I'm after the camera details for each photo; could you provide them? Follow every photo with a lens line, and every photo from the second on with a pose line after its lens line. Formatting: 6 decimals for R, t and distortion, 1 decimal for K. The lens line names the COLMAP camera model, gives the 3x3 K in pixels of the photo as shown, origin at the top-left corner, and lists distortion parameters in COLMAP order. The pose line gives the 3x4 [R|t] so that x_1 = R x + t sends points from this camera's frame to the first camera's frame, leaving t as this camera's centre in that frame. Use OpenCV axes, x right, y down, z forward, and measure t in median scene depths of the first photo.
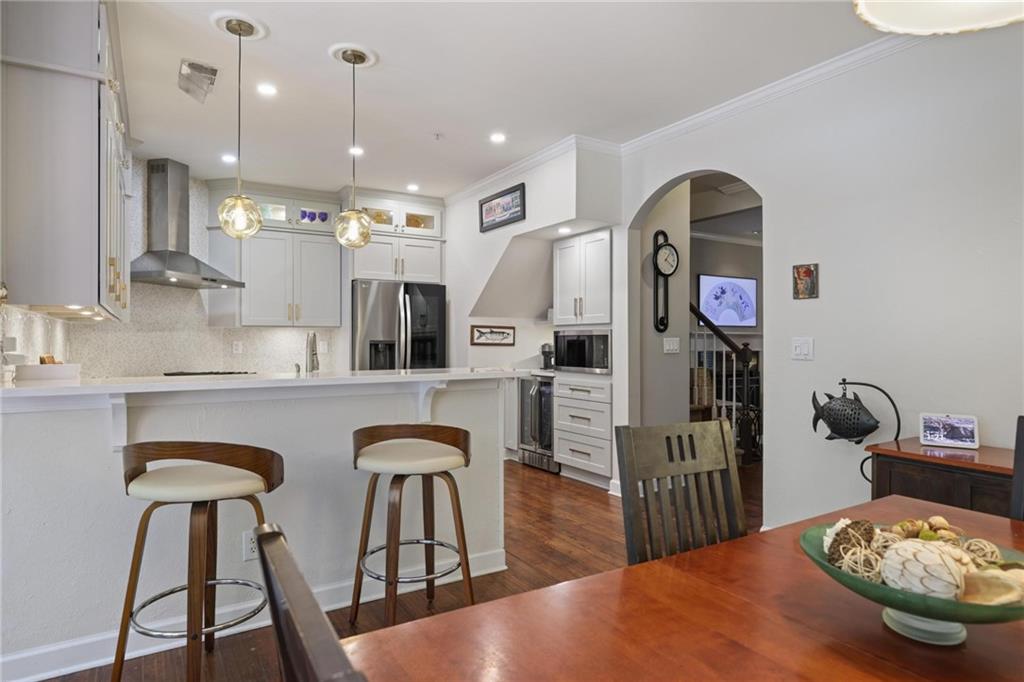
lens RADIAL K [[590.0, 0, 510.9], [0, 590.0, 334.2], [0, 0, 1]] dist [0.000516, -0.003342]
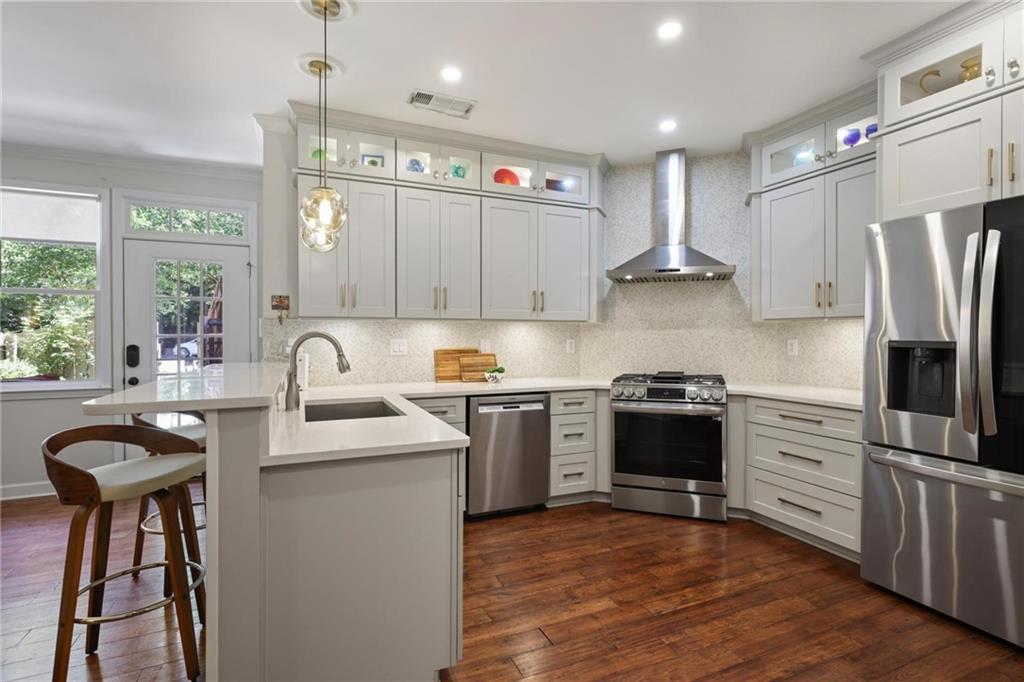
lens RADIAL K [[481.4, 0, 513.8], [0, 481.4, 338.0], [0, 0, 1]] dist [0.002952, 0.000205]
pose [[-0.136812, 0.006626, -0.990575, 0.250677], [0.010599, 0.999930, 0.005225, 0.003473], [0.990540, -0.009785, -0.136873, 0.884597]]
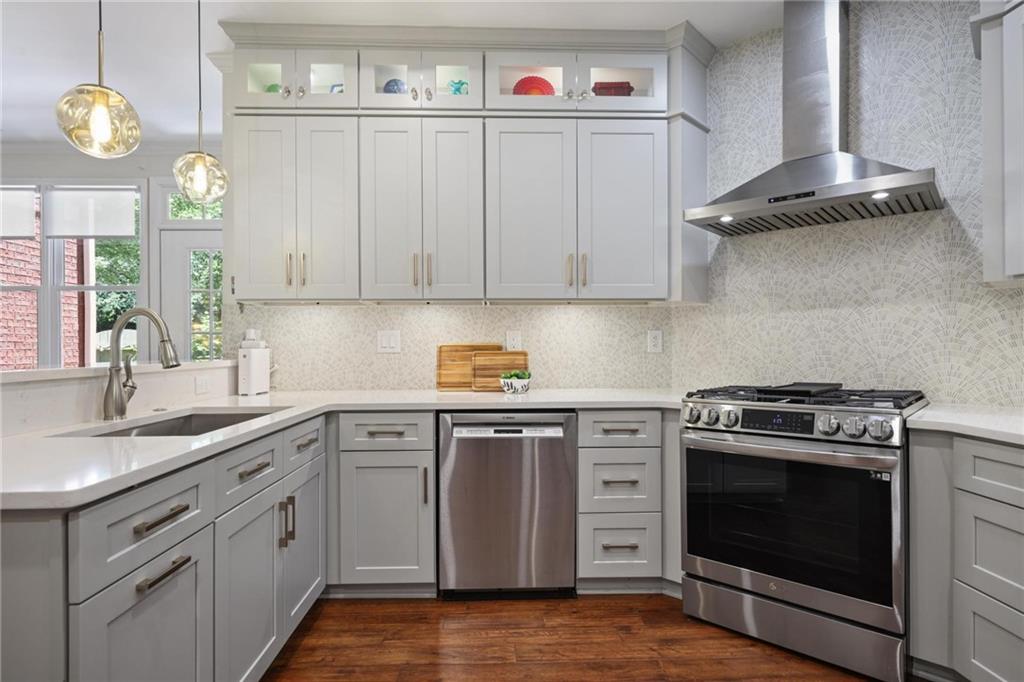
lens RADIAL K [[540.5, 0, 515.5], [0, 540.5, 346.2], [0, 0, 1]] dist [0.000190, -0.000450]
pose [[-0.491652, 0.005222, -0.870776, -0.005607], [0.015051, 0.999884, -0.002502, 0.029521], [0.870662, -0.014336, -0.491674, 1.039722]]
